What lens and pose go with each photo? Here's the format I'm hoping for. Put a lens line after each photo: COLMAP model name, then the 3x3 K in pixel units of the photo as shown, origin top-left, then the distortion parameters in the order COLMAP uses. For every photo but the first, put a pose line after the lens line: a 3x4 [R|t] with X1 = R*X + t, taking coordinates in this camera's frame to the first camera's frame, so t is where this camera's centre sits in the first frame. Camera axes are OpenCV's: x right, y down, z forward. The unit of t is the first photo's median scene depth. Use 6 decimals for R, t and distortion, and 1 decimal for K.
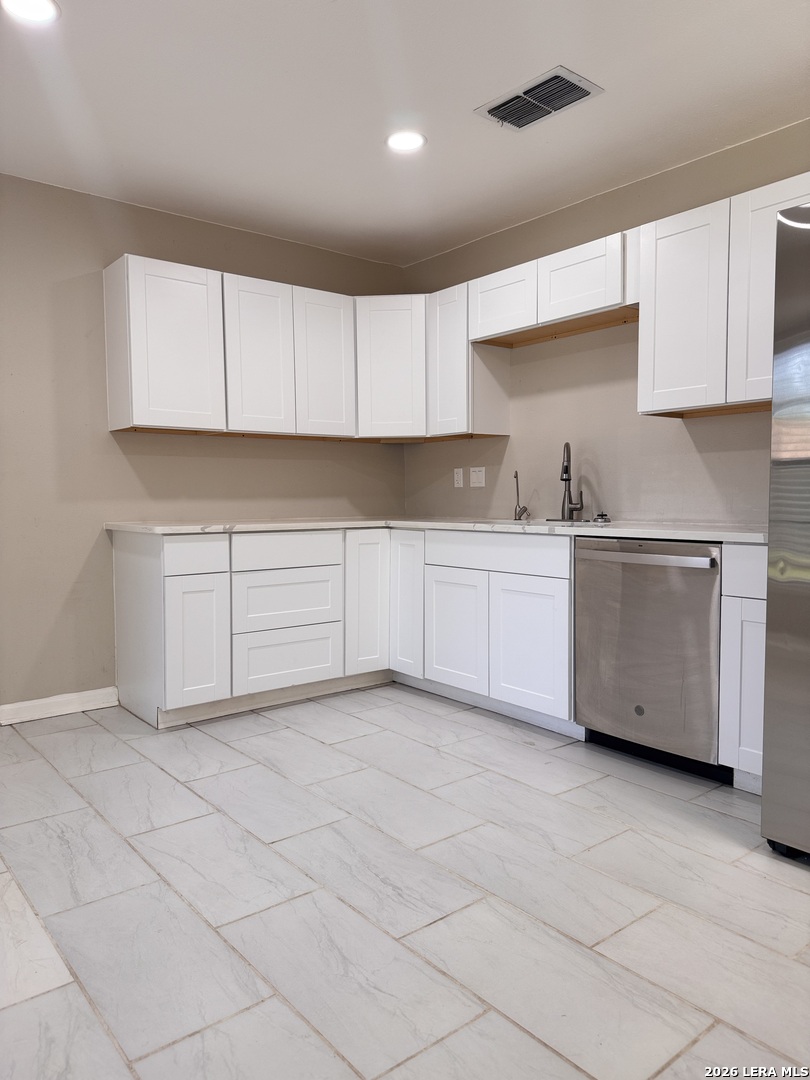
lens RADIAL K [[756.9, 0, 396.4], [0, 756.9, 545.5], [0, 0, 1]] dist [0.058689, -0.028306]
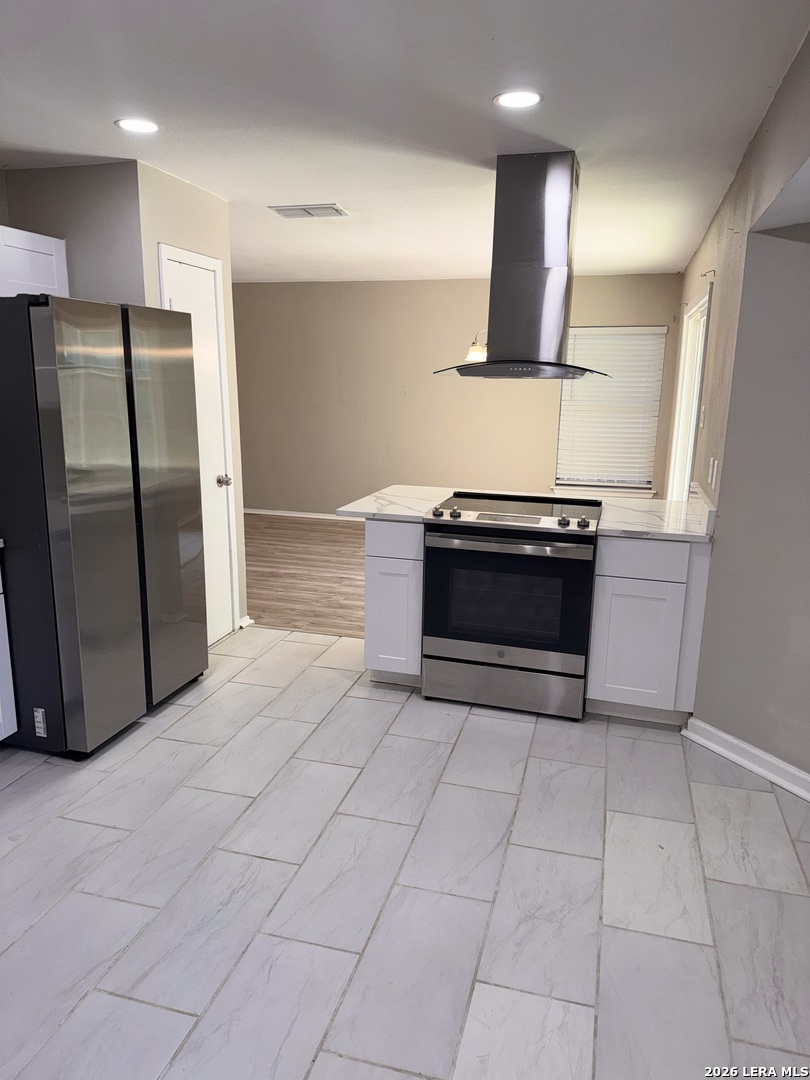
lens RADIAL K [[756.9, 0, 398.2], [0, 756.9, 545.3], [0, 0, 1]] dist [0.058689, -0.028306]
pose [[-0.573557, -0.171430, 0.801027, -0.574200], [0.052590, 0.968134, 0.244849, -0.191086], [-0.817476, 0.182560, -0.546264, 0.786097]]
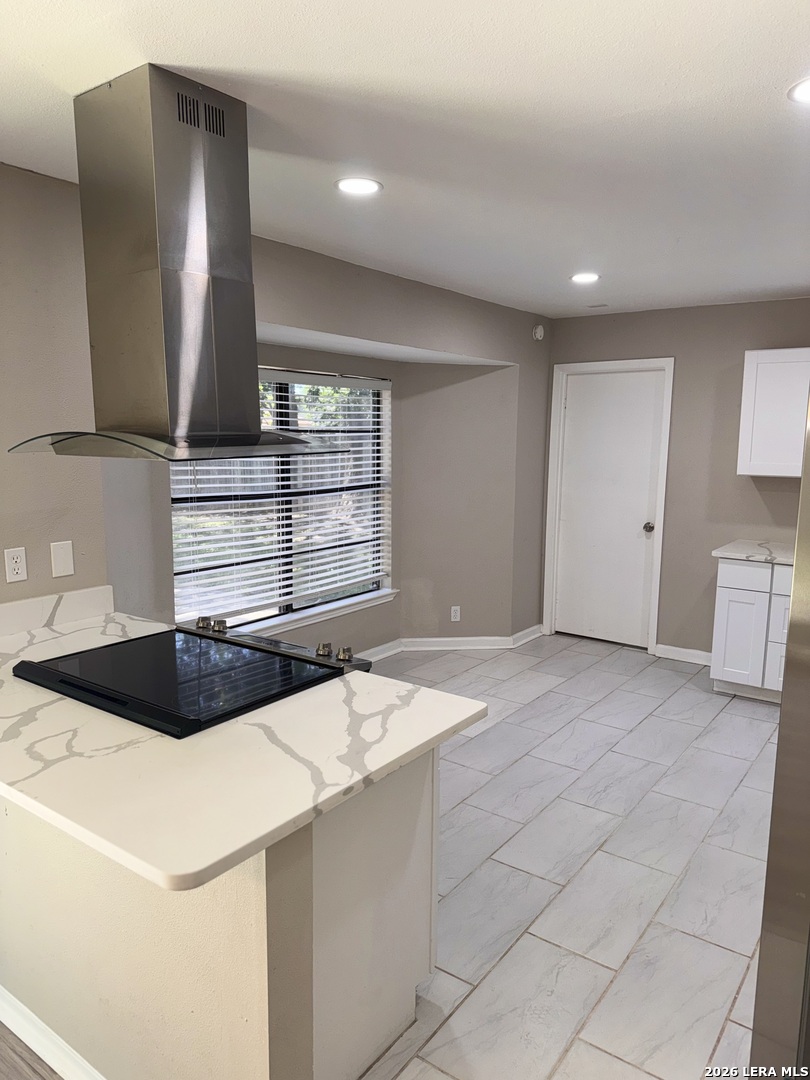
lens RADIAL K [[756.9, 0, 404.5], [0, 756.9, 532.5], [0, 0, 1]] dist [0.058689, -0.028306]
pose [[0.260502, 0.138158, -0.955537, 0.856037], [-0.075776, 0.989581, 0.122422, -0.180646], [0.962495, 0.040516, 0.268257, 0.048269]]
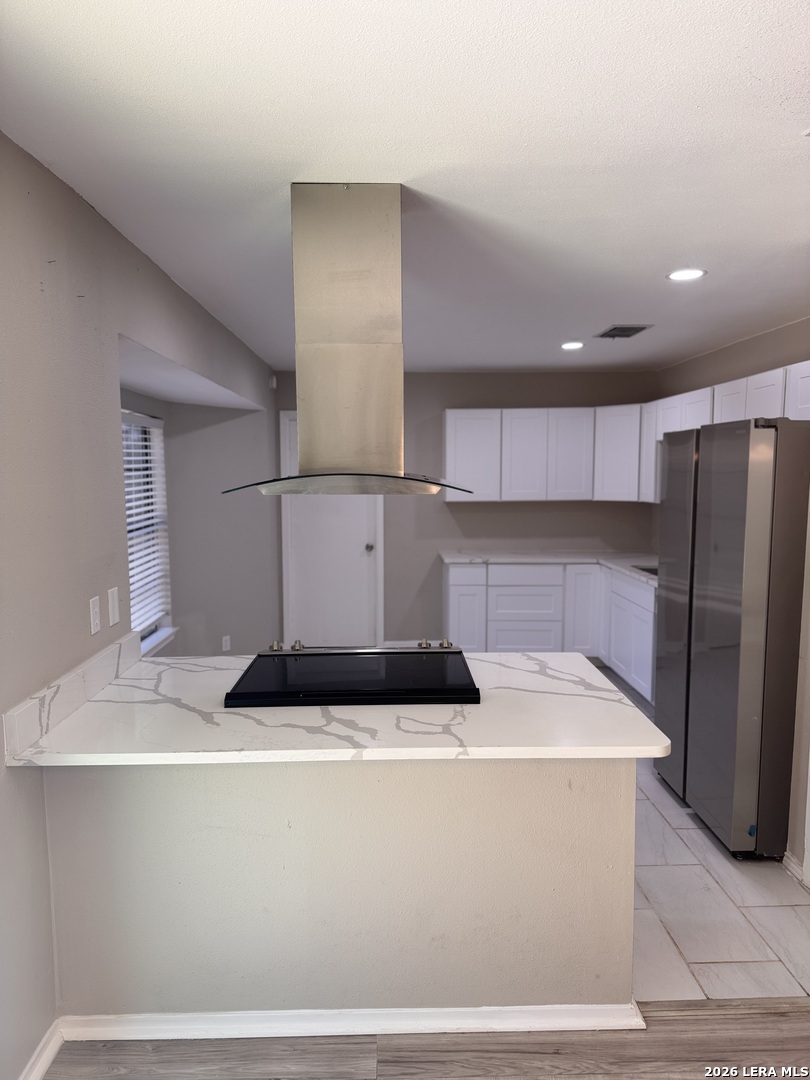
lens RADIAL K [[756.9, 0, 419.4], [0, 756.9, 533.0], [0, 0, 1]] dist [0.058689, -0.028306]
pose [[0.803830, 0.055257, -0.592287, 0.691320], [-0.044138, 0.998472, 0.033249, -0.138879], [0.593219, -0.000585, 0.805041, -0.505930]]
